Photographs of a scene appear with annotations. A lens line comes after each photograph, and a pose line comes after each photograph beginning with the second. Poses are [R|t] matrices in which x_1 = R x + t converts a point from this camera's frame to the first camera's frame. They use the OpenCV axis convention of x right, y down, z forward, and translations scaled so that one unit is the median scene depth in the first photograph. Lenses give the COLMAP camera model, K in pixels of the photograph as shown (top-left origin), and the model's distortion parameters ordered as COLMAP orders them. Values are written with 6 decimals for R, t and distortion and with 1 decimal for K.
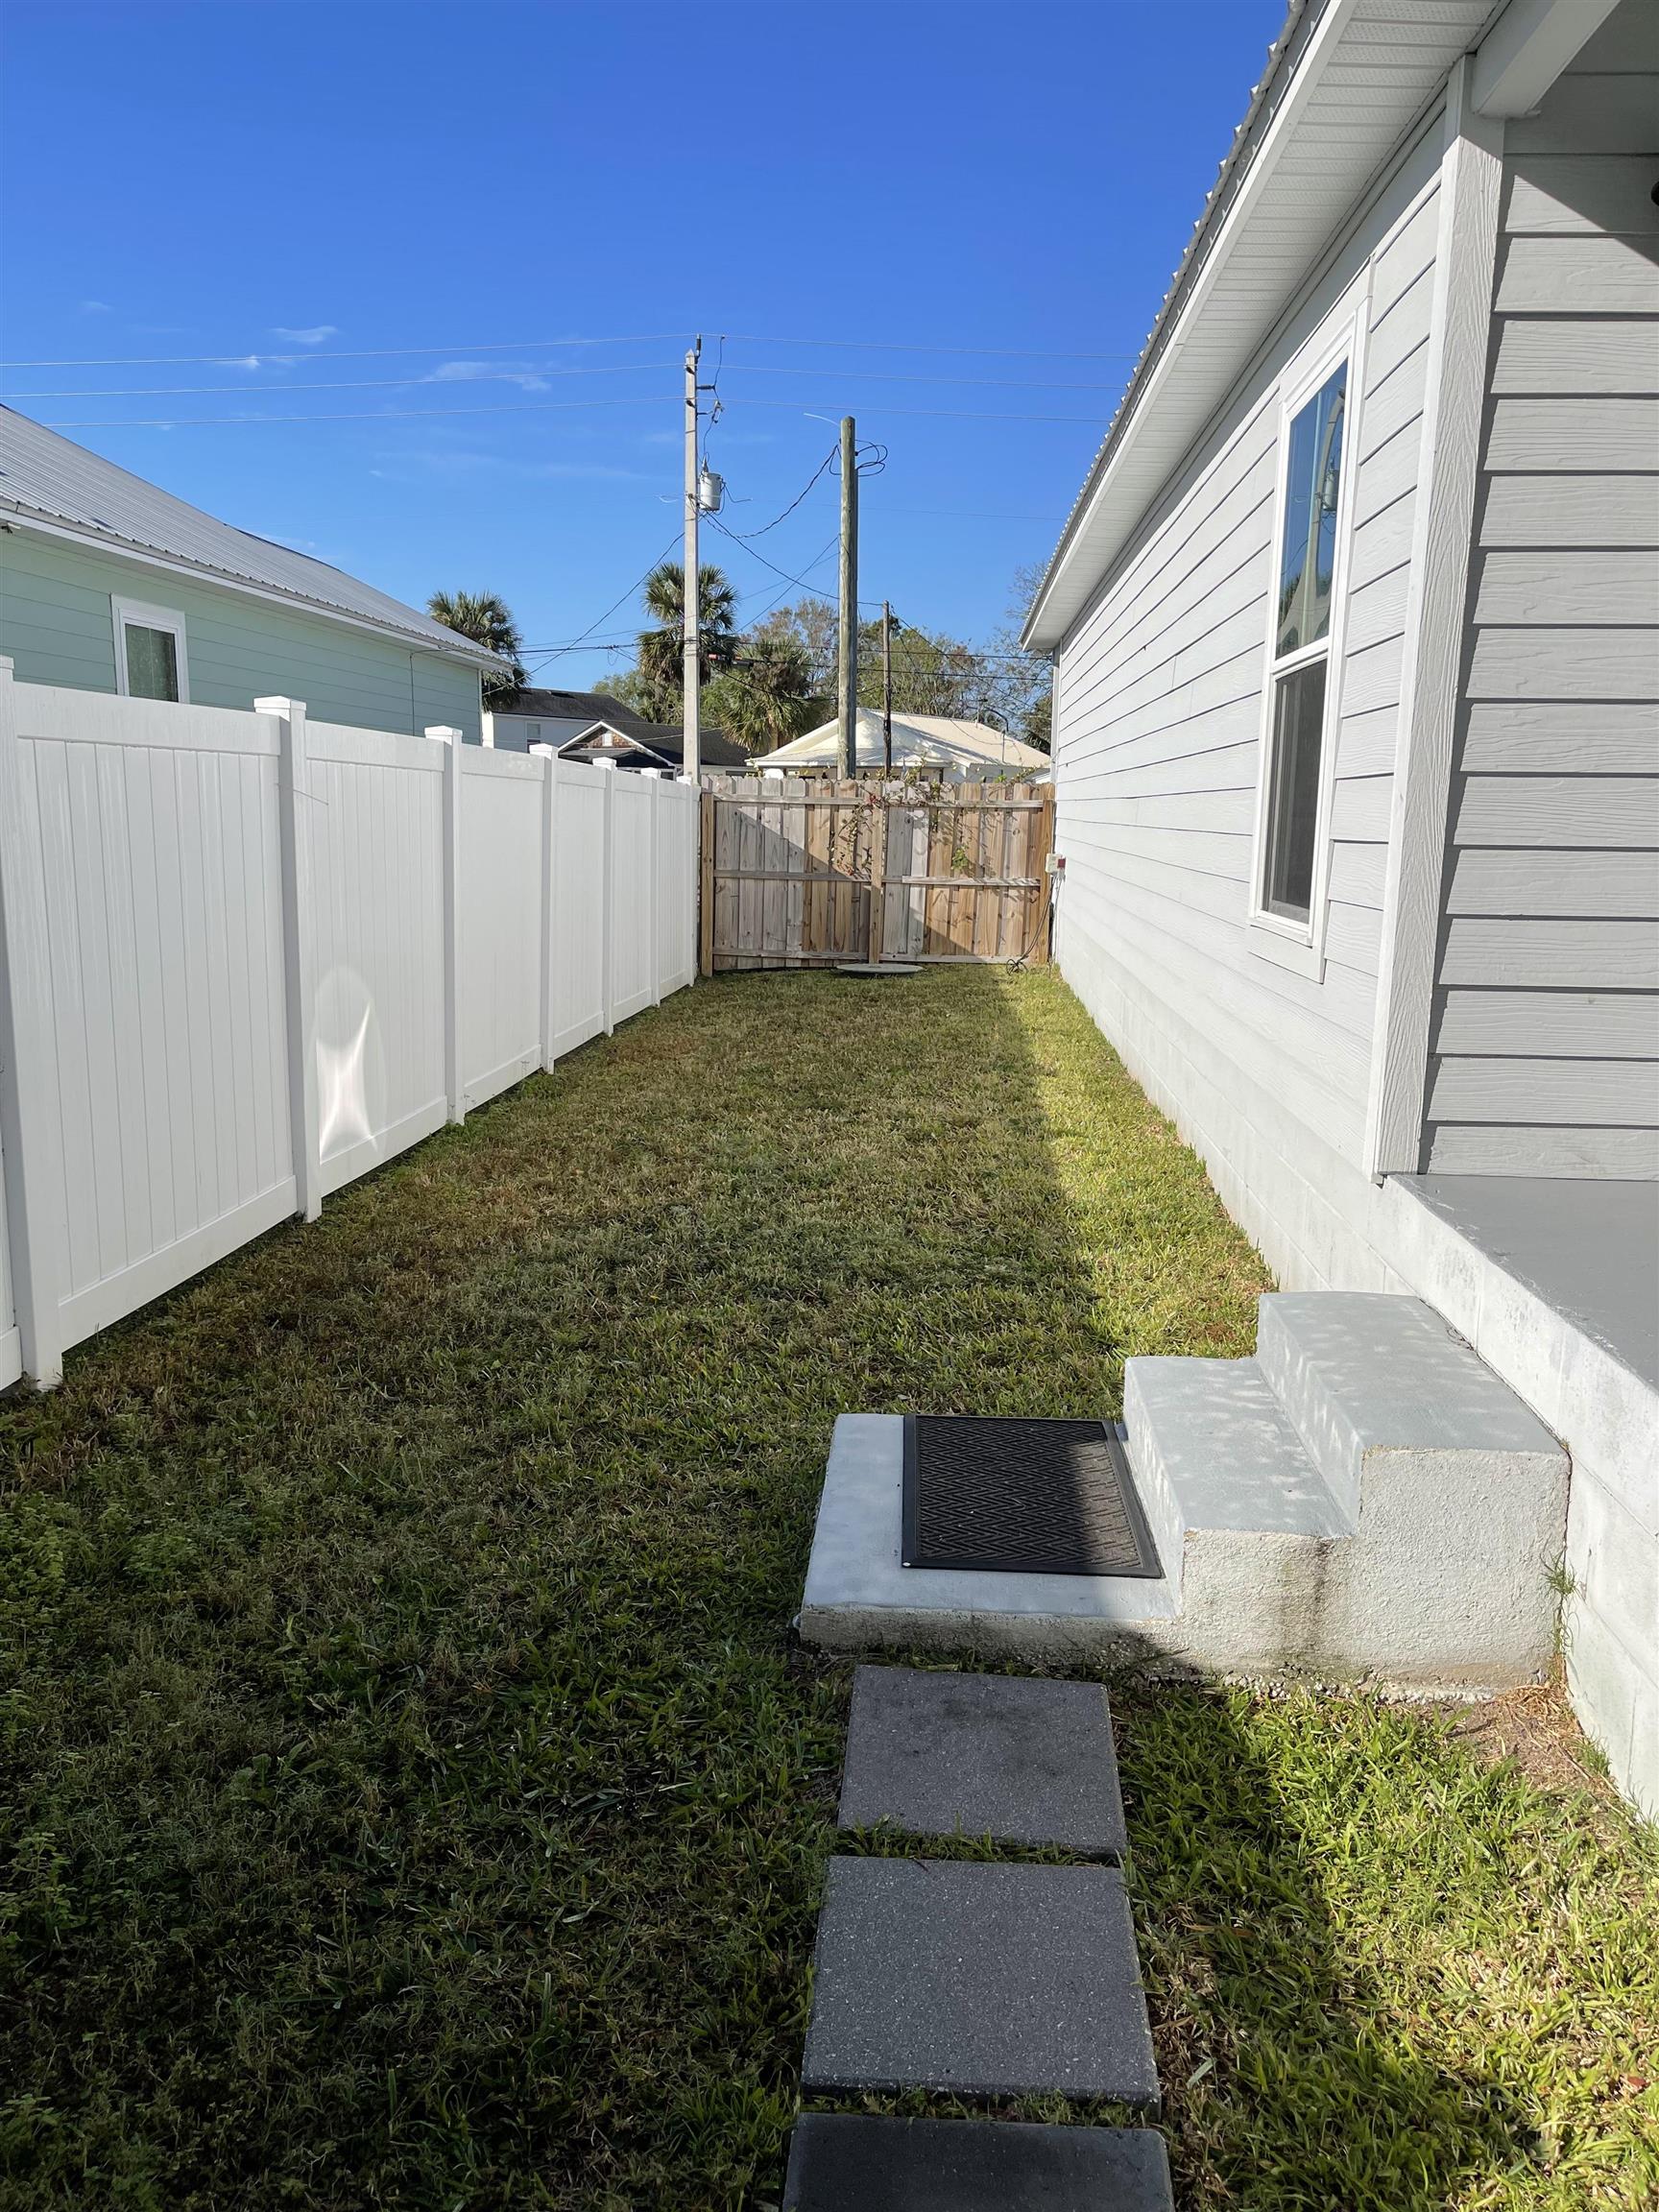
lens RADIAL K [[1658.4, 0, 832.7], [0, 1658.4, 1117.5], [0, 0, 1]] dist [0.051408, -0.060086]
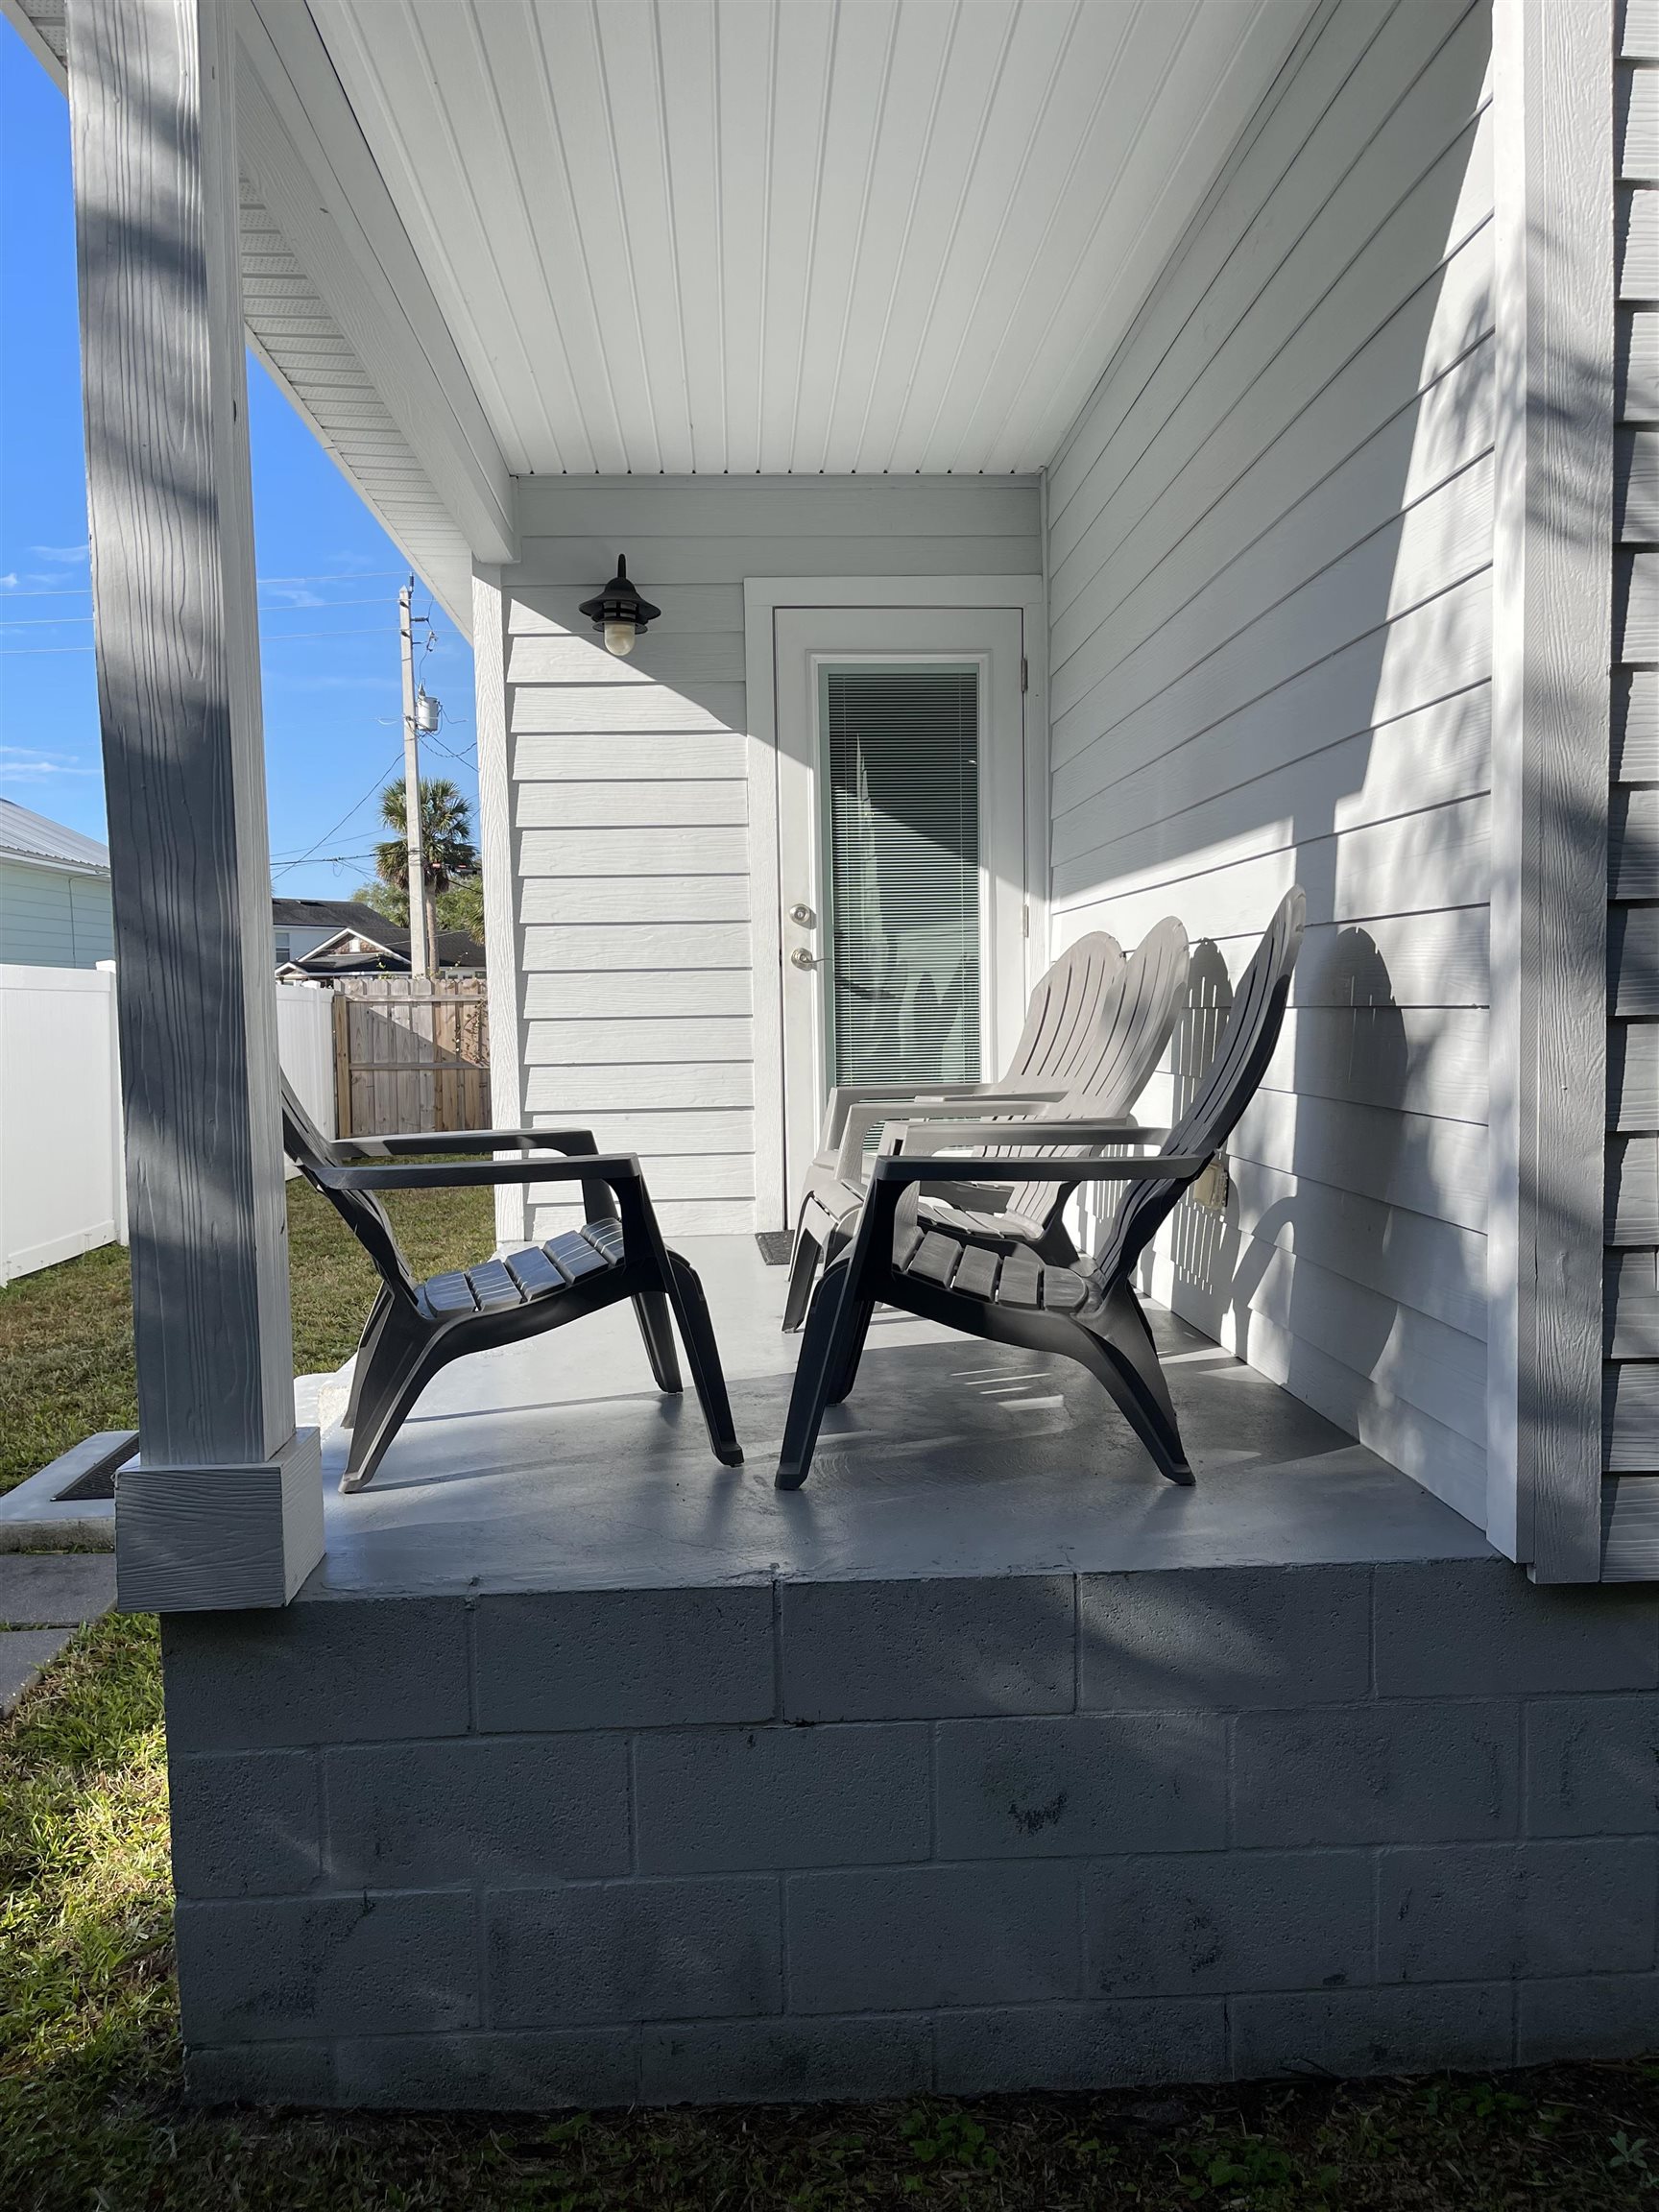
lens RADIAL K [[1664.9, 0, 826.9], [0, 1664.9, 1114.6], [0, 0, 1]] dist [0.076355, -0.060458]
pose [[0.992285, -0.045907, 0.115167, 0.112439], [0.058824, 0.992034, -0.111393, 0.026084], [-0.109136, 0.117308, 0.987081, -0.122708]]
